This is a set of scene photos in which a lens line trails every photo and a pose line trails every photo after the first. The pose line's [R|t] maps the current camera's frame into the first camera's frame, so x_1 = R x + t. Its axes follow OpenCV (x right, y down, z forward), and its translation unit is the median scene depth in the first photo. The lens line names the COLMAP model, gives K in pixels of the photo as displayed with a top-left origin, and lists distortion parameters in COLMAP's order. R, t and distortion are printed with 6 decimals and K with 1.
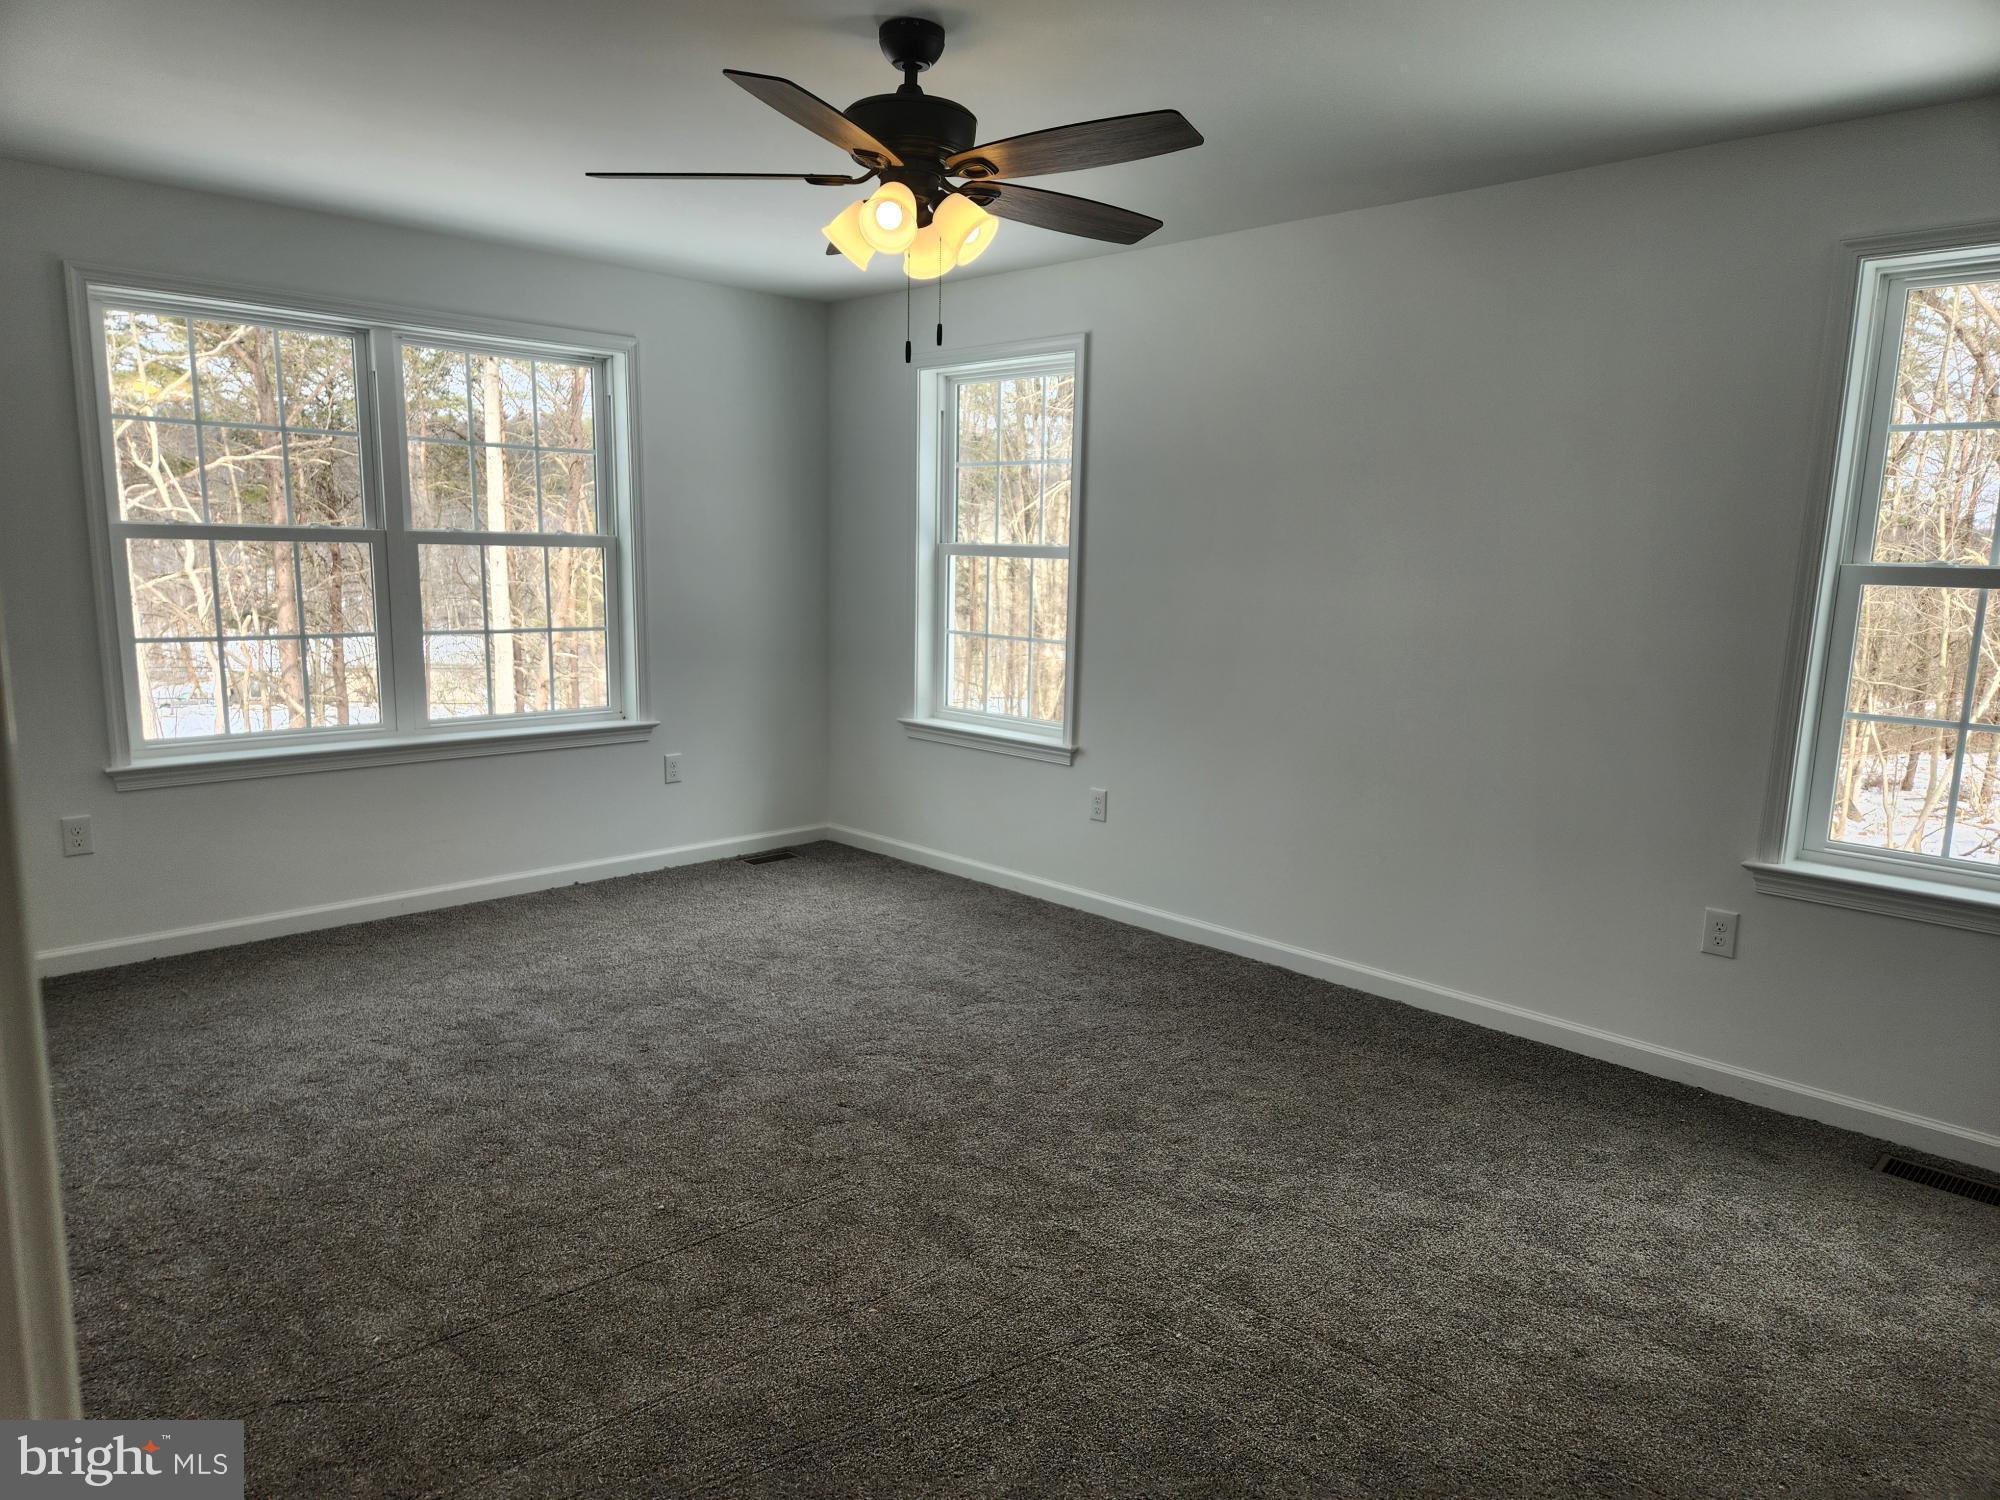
lens RADIAL K [[1288.2, 0, 977.8], [0, 1288.2, 787.9], [0, 0, 1]] dist [0.002362, -0.000145]
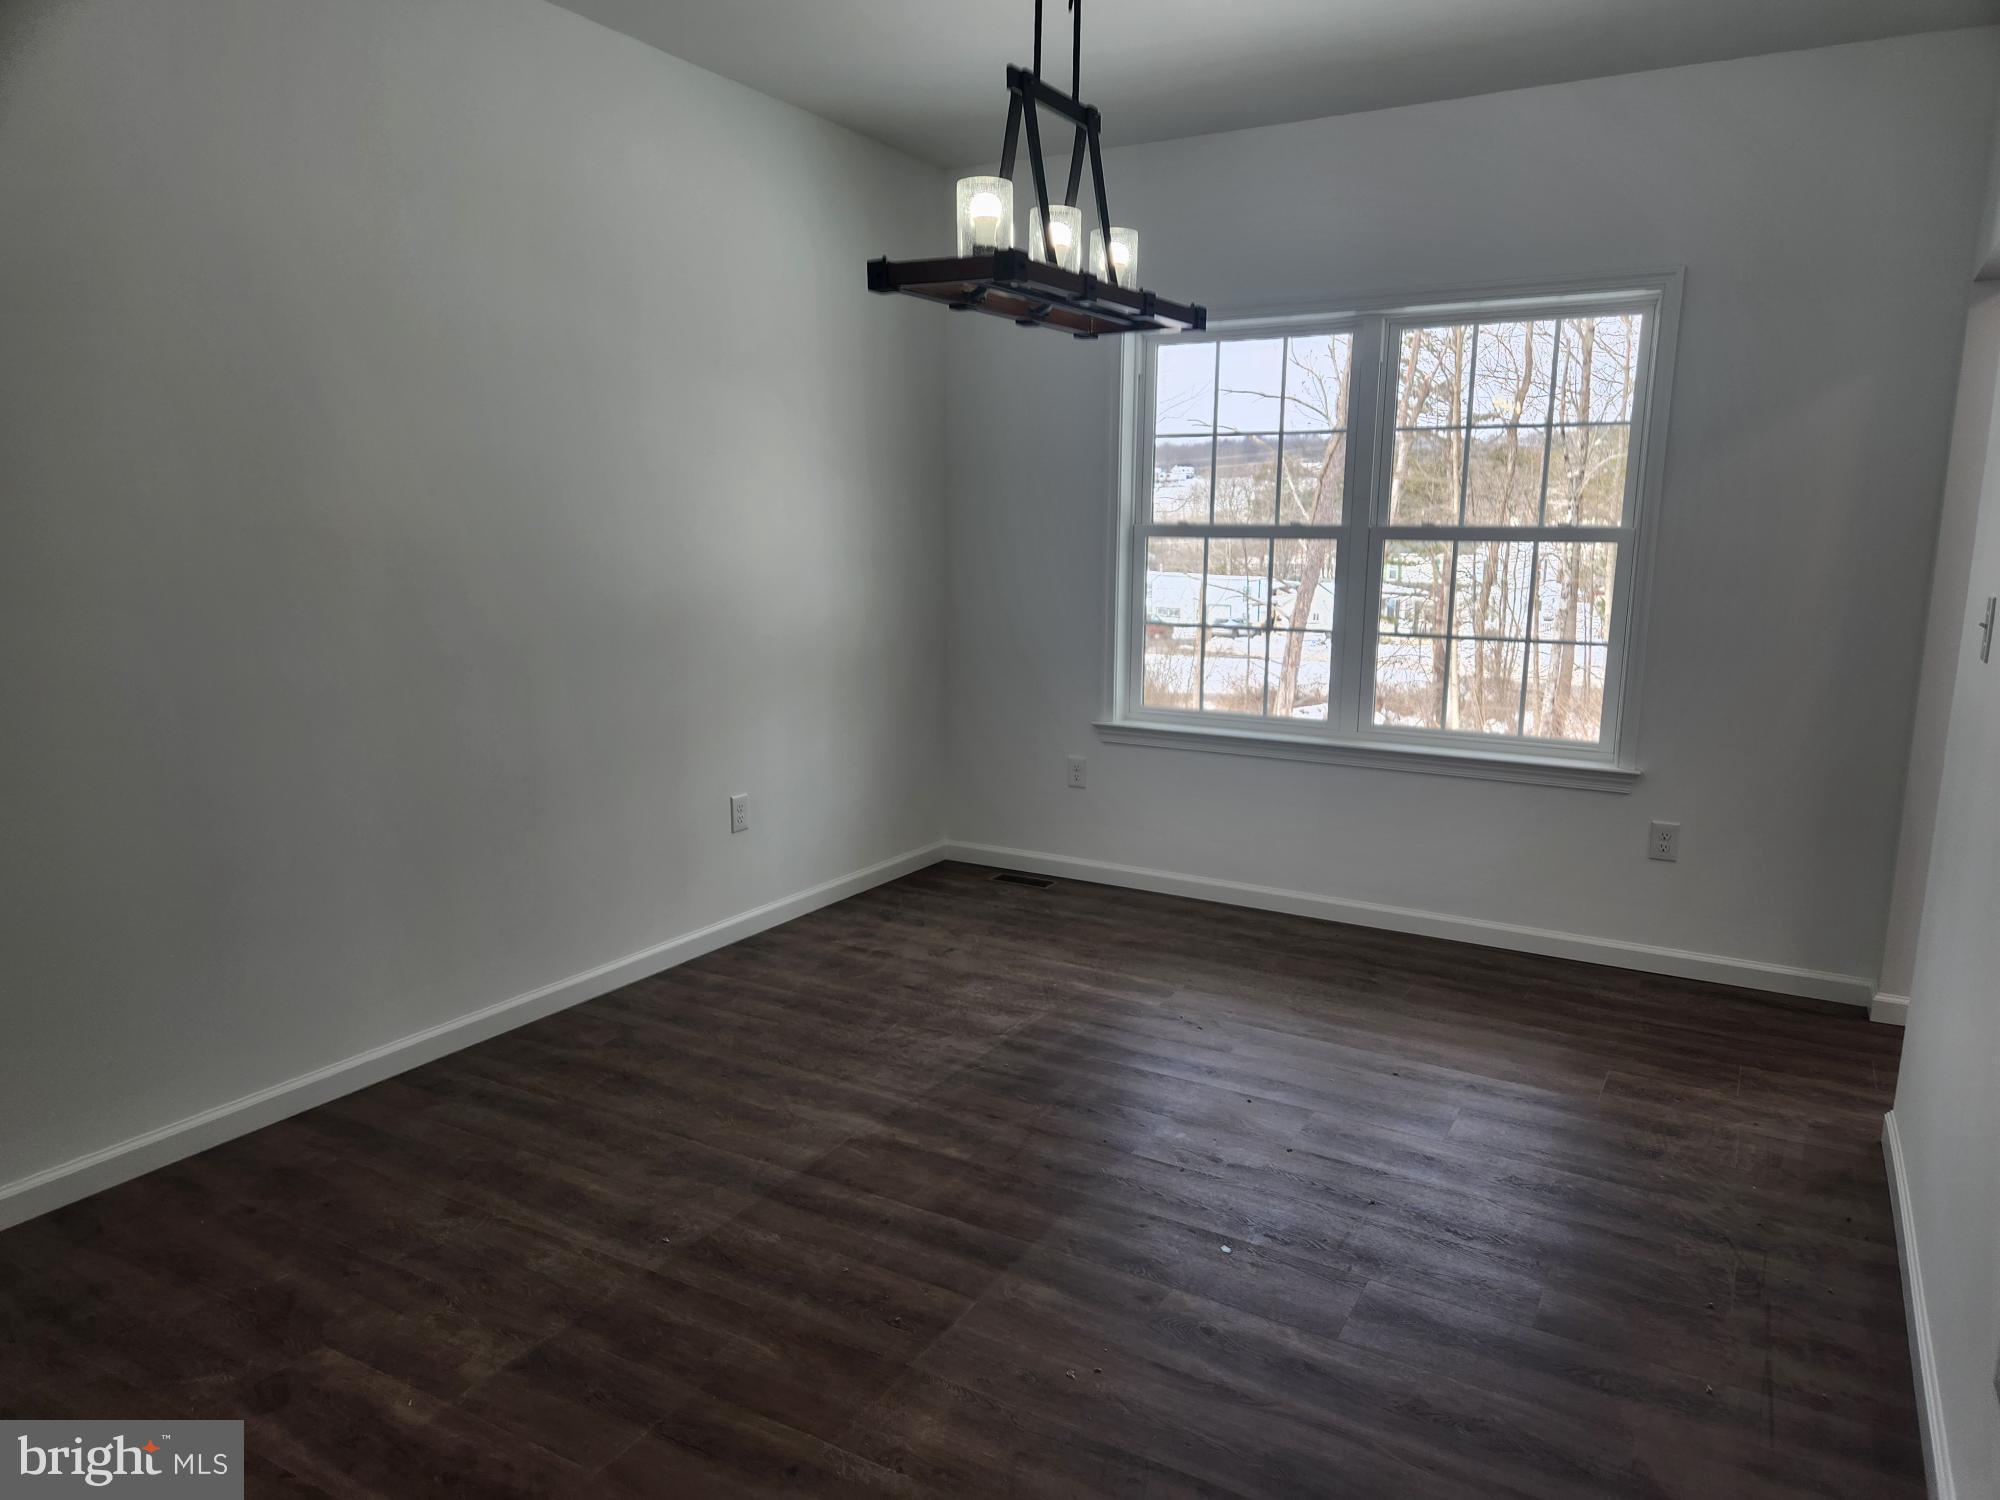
lens RADIAL K [[1376.5, 0, 1000.0], [0, 1376.5, 750.0], [0, 0, 1]] dist [0.000230, -0.001873]
pose [[0.222367, 0.132025, -0.965983, 0.495632], [-0.180400, 0.979252, 0.092311, -0.079160], [0.958128, 0.153737, 0.241571, 0.503219]]
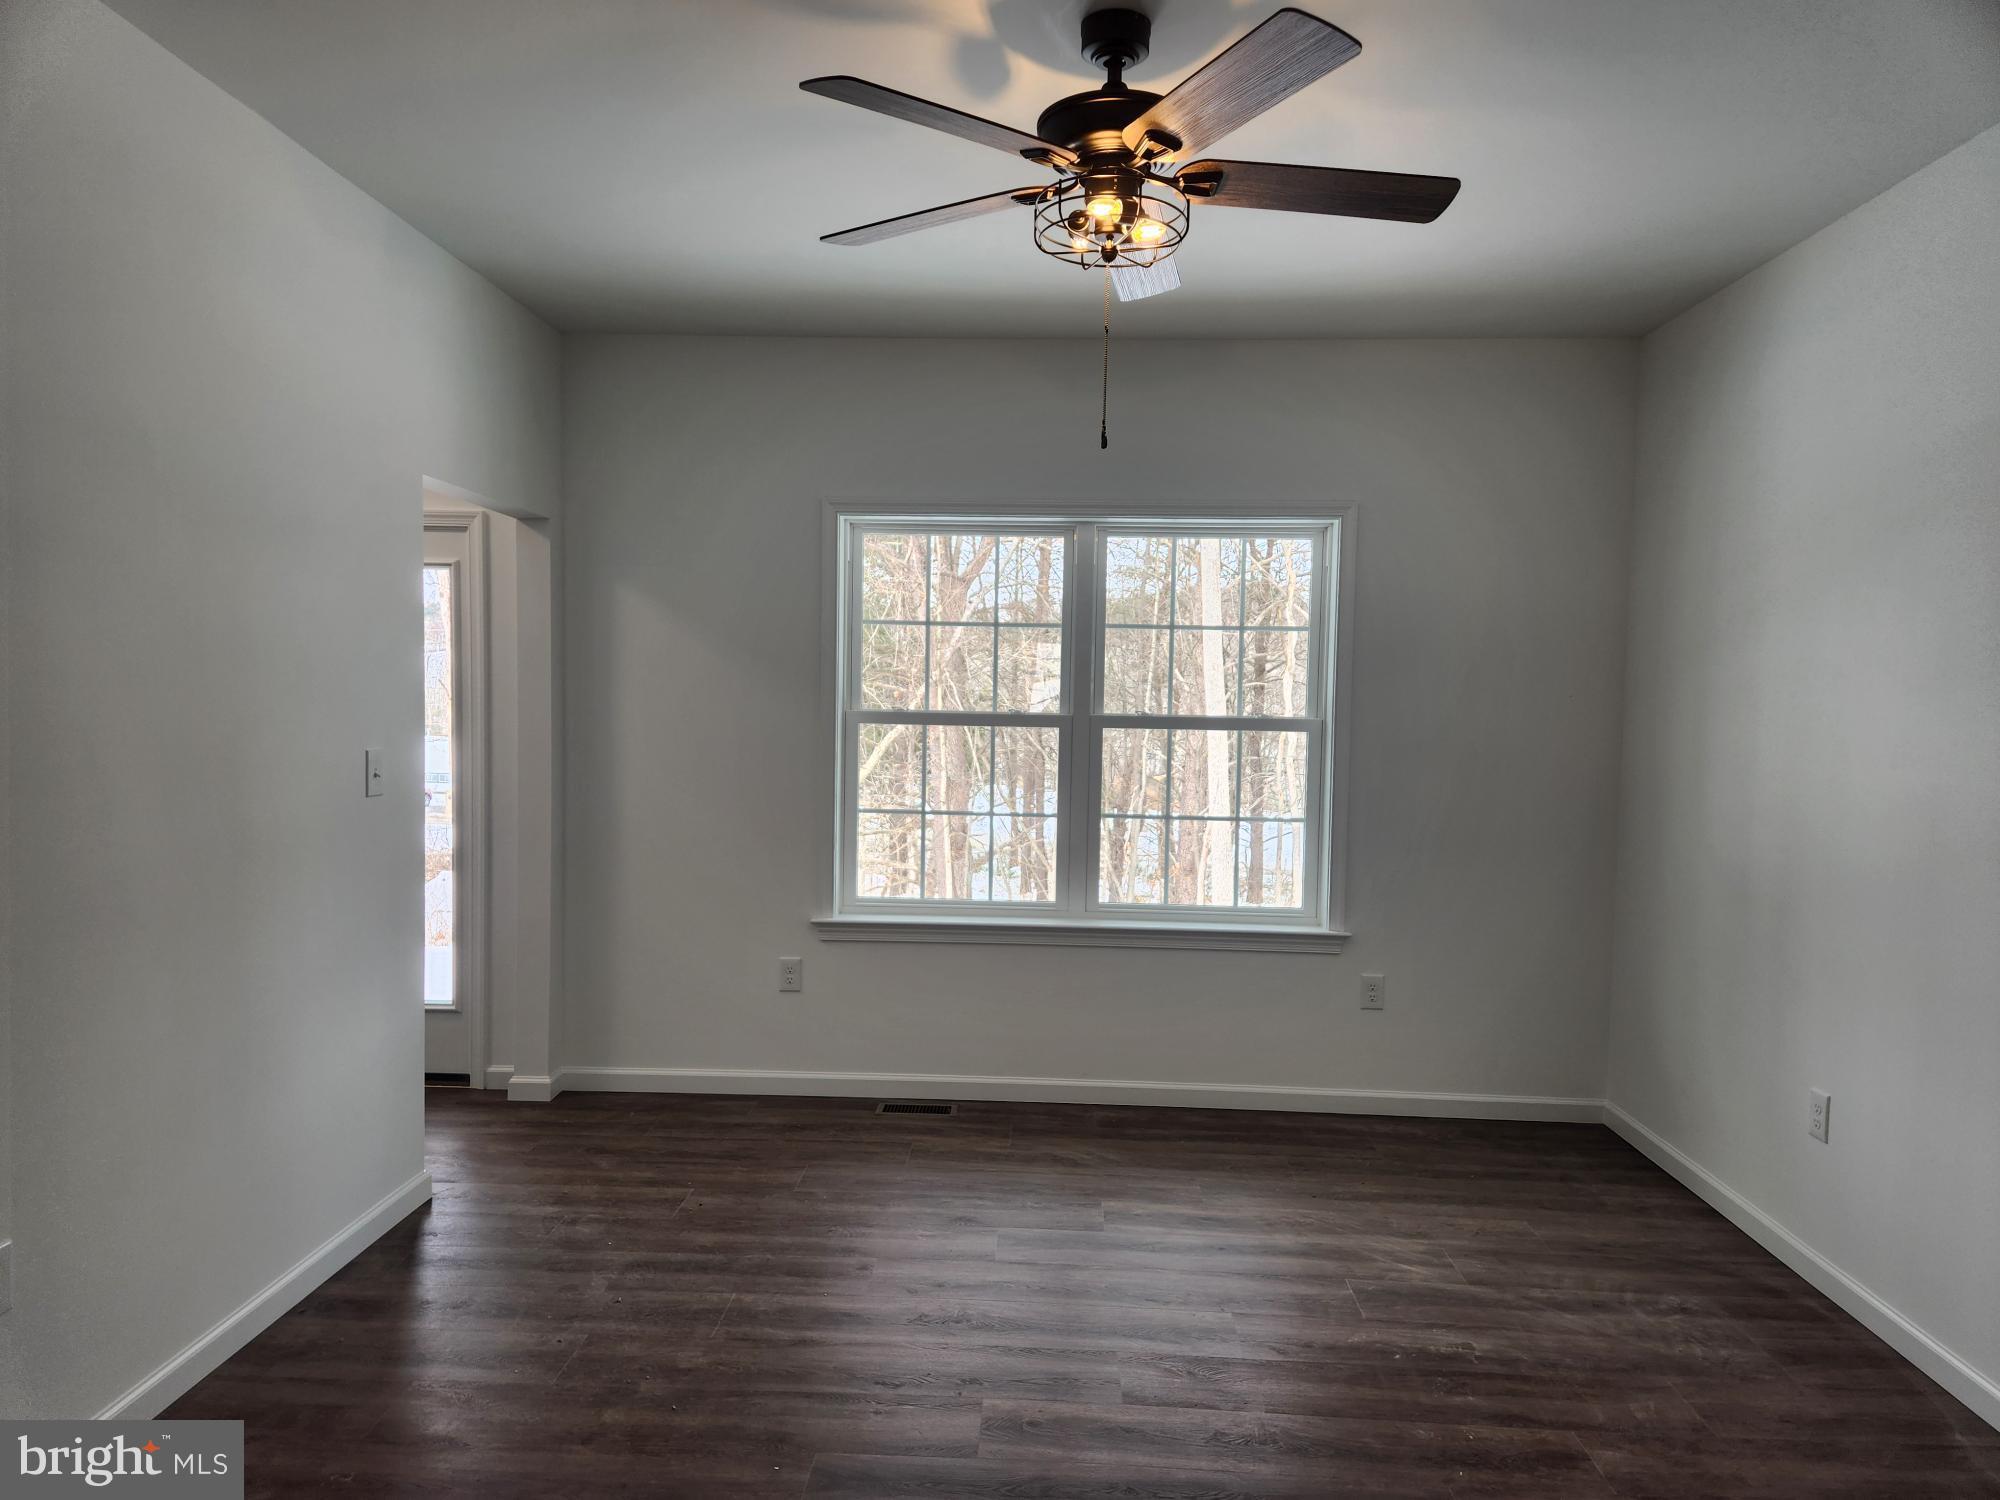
lens RADIAL K [[1302.9, 0, 1000.0], [0, 1302.9, 750.0], [0, 0, 1]] dist [0.006571, -0.000171]
pose [[0.674506, 0.004077, -0.738258, 0.254852], [-0.134097, 0.984027, -0.117083, -0.042387], [0.725989, 0.177971, 0.664279, 0.269356]]
